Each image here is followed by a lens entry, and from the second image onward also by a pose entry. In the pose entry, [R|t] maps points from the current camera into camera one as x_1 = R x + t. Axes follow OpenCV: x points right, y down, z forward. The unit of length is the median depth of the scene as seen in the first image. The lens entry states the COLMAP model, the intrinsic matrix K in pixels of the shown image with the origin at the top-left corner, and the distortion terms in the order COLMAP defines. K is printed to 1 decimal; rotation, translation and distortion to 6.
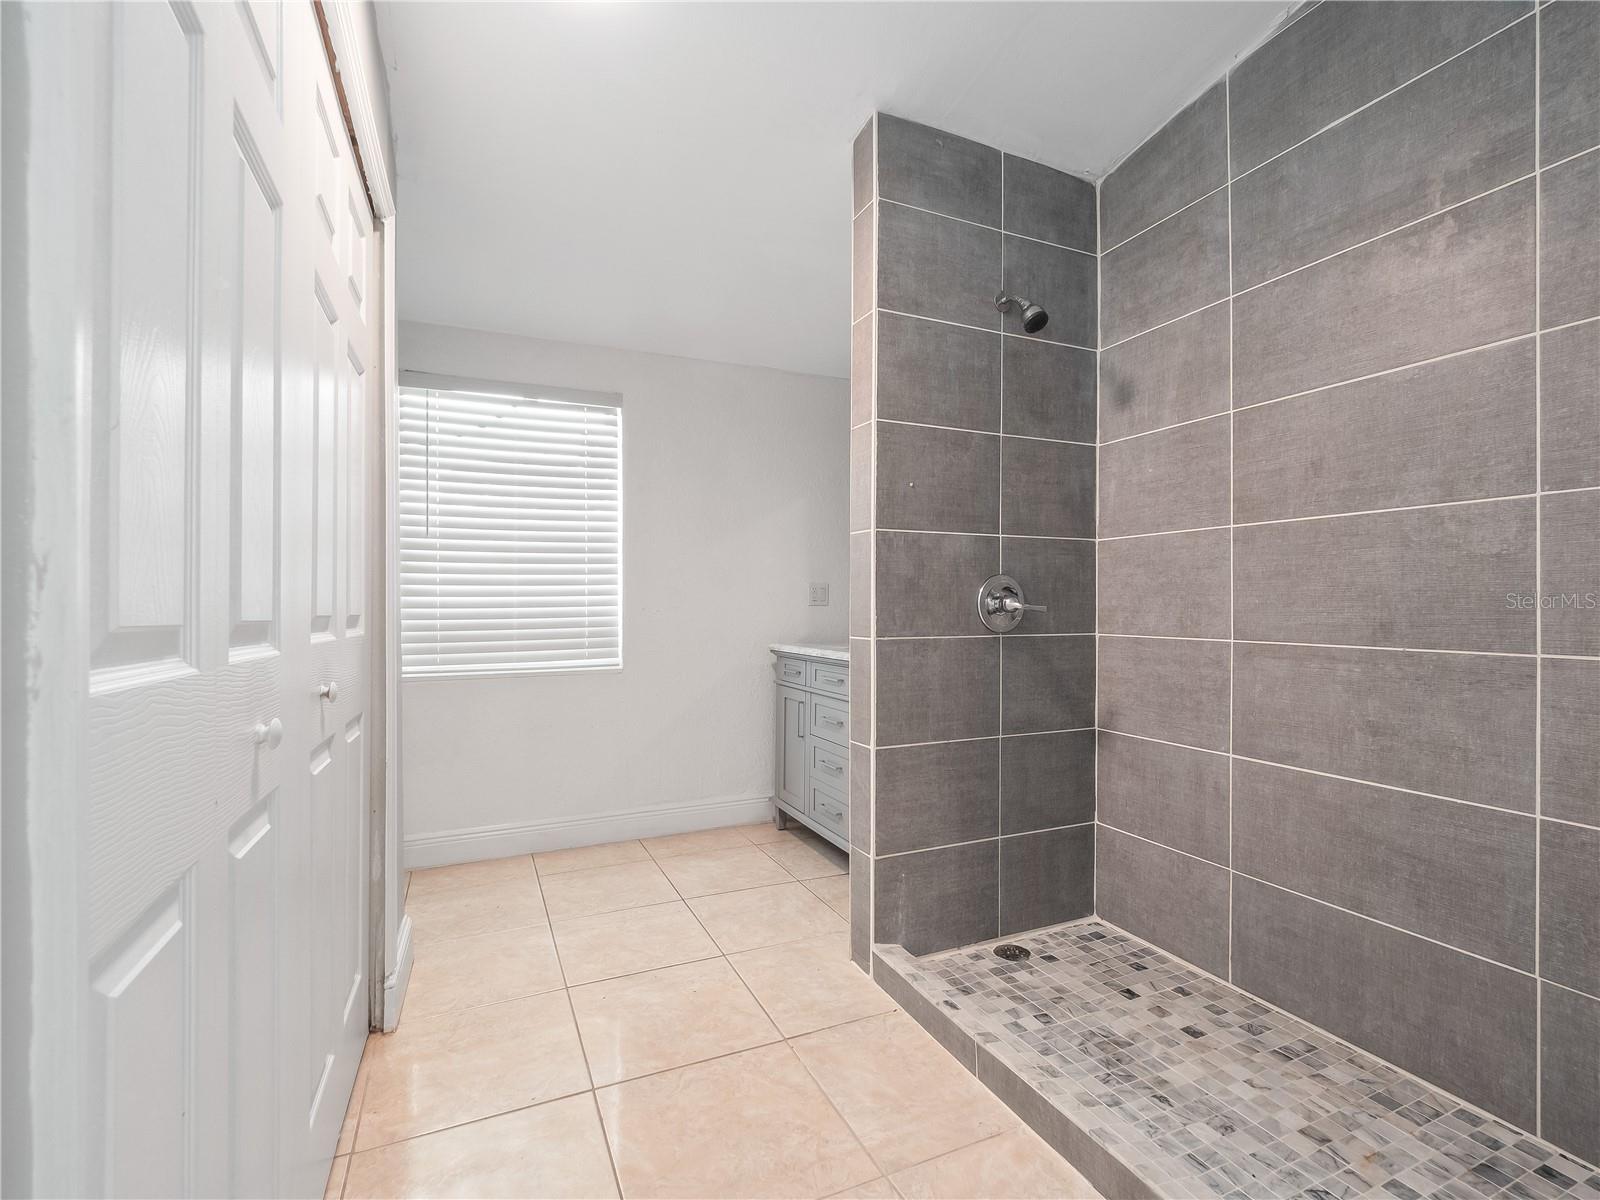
lens RADIAL K [[715.2, 0, 789.8], [0, 715.2, 604.4], [0, 0, 1]] dist [0.001515, -0.004492]
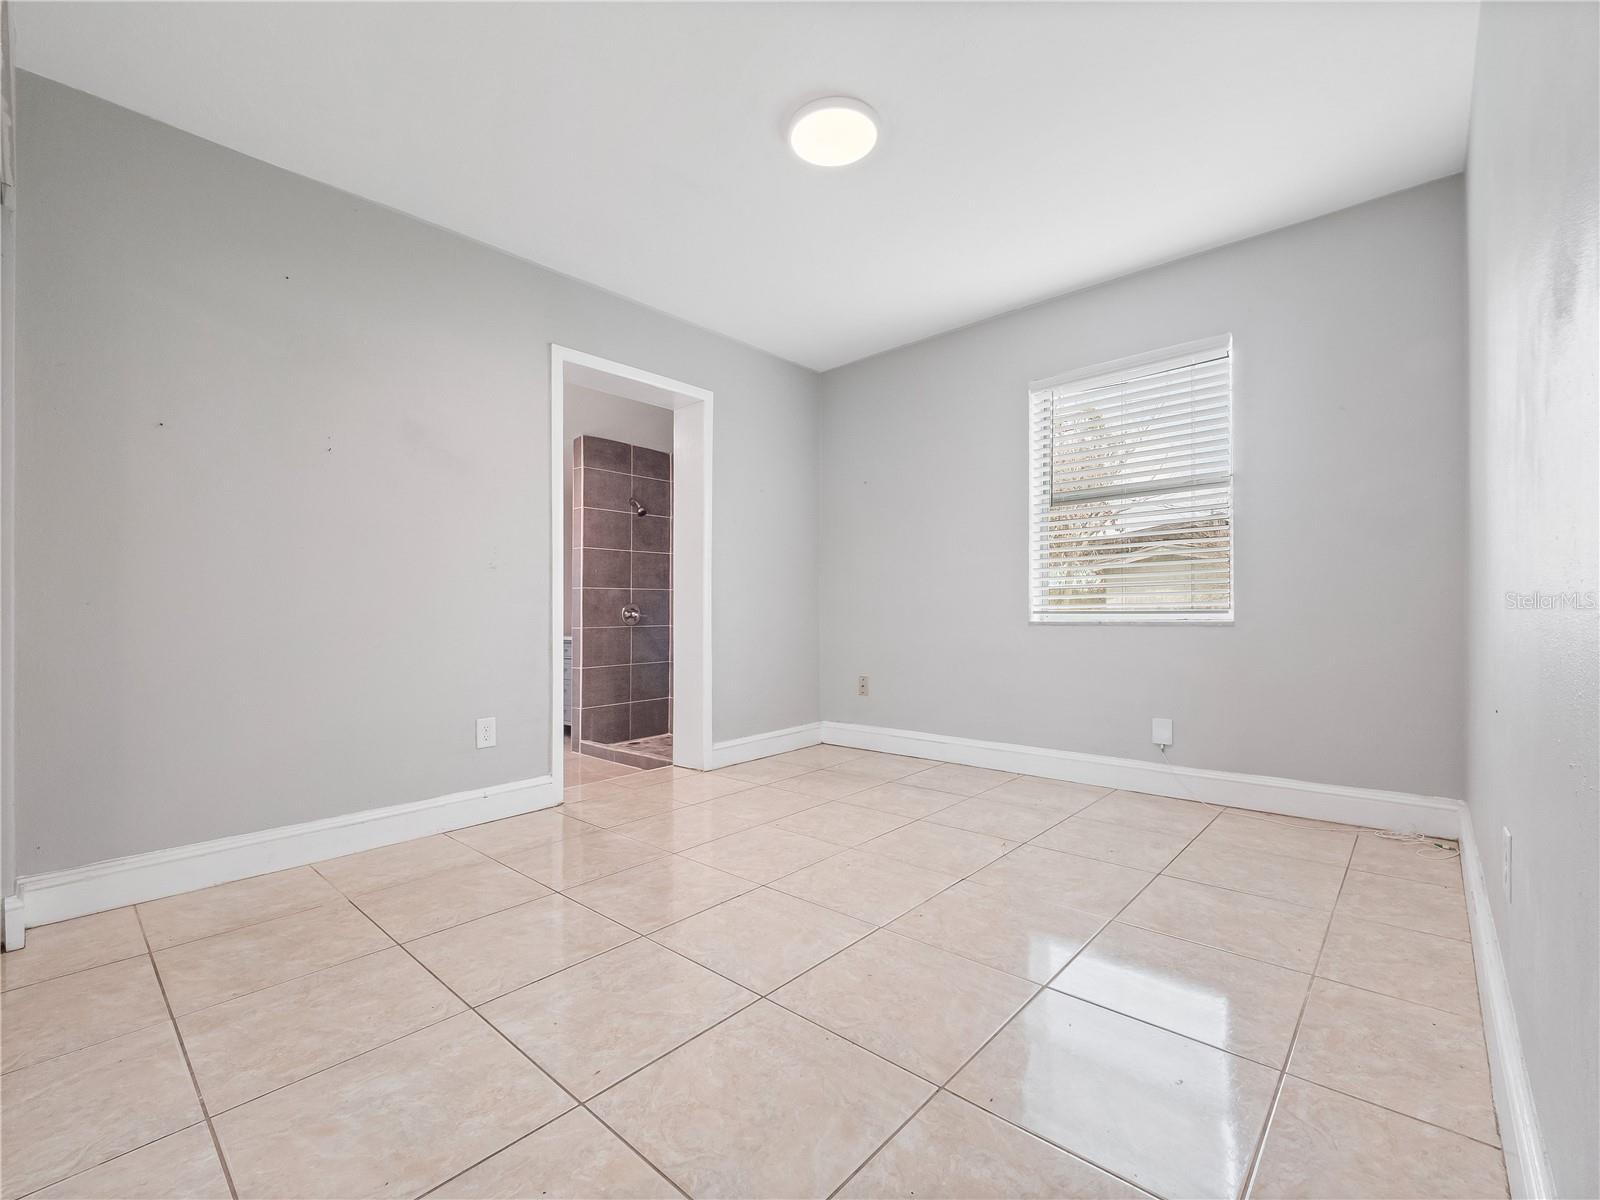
lens RADIAL K [[715.2, 0, 794.8], [0, 715.2, 602.4], [0, 0, 1]] dist [0.001515, -0.004492]
pose [[0.919040, 0.002876, 0.394153, -0.205497], [-0.000527, 0.999981, -0.006070, -0.031795], [-0.394163, 0.005371, 0.919025, -1.785217]]
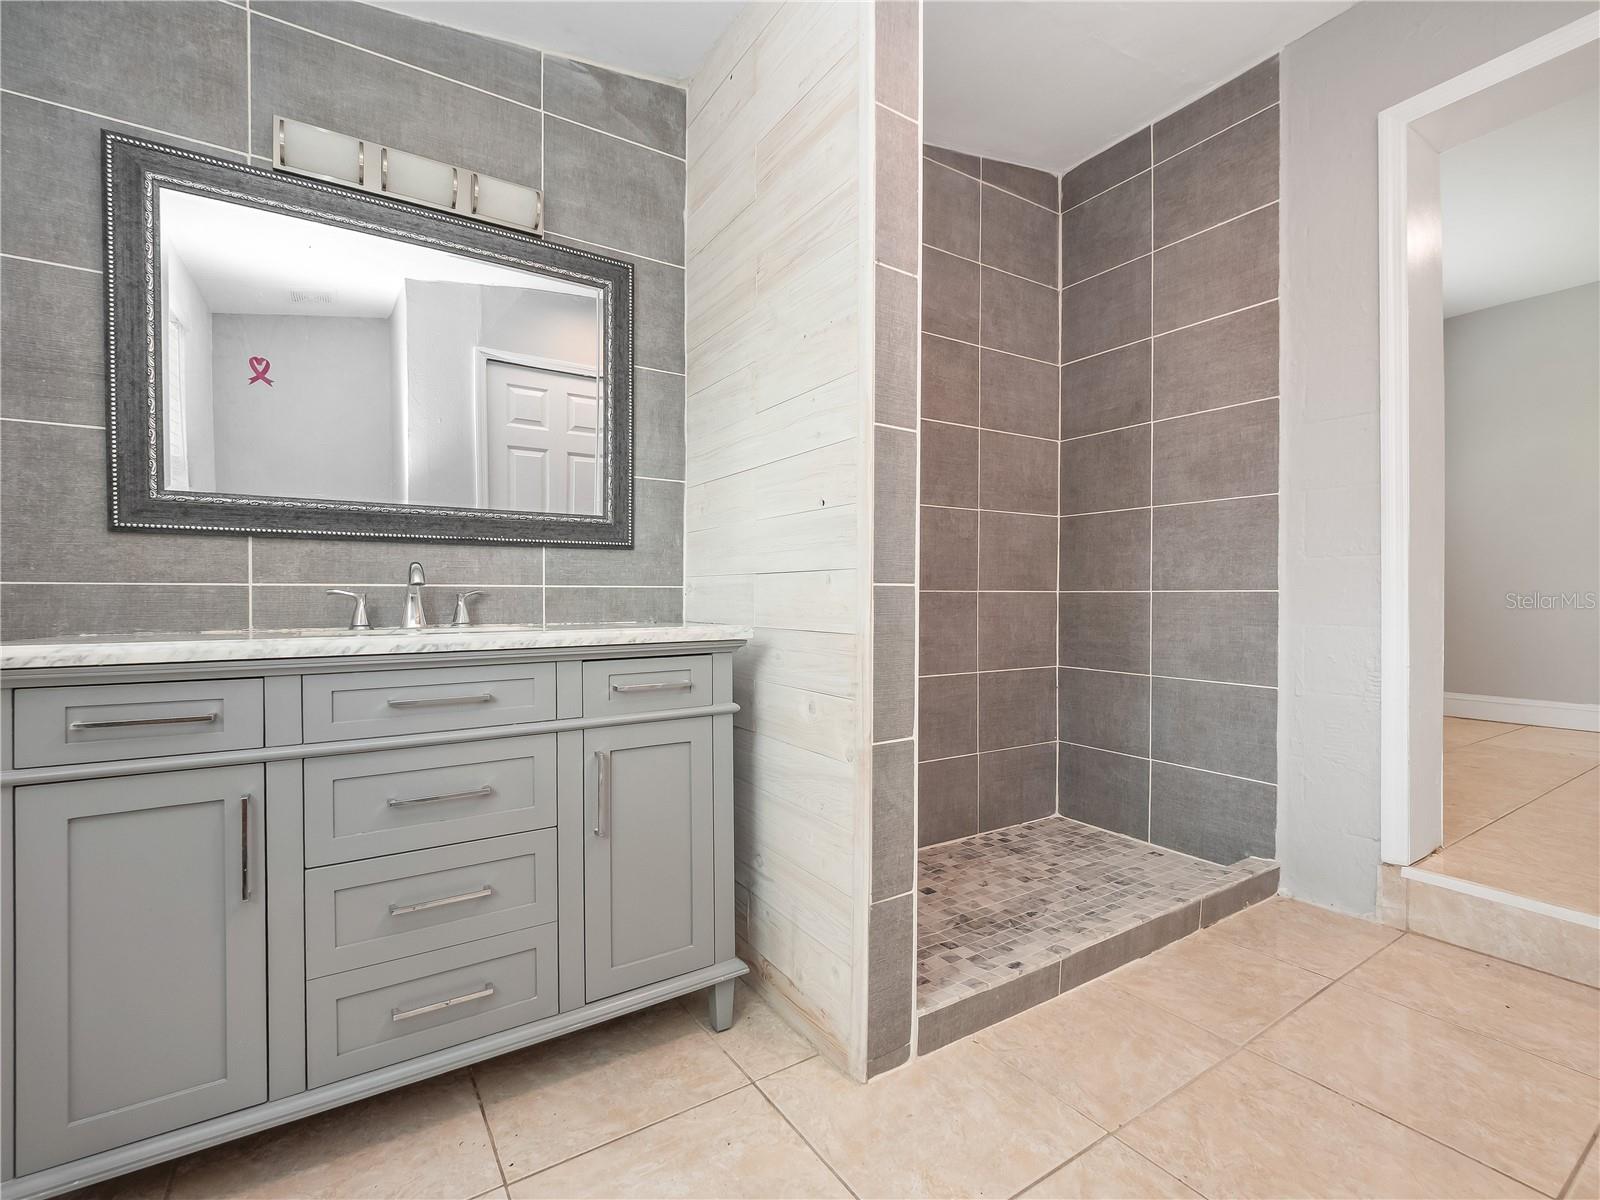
lens RADIAL K [[715.2, 0, 790.8], [0, 715.2, 602.5], [0, 0, 1]] dist [0.001515, -0.004492]
pose [[-0.137245, -0.010382, 0.990483, -0.616141], [-0.000708, 0.999946, 0.010383, 0.061506], [-0.990537, 0.000723, -0.137245, 1.308132]]
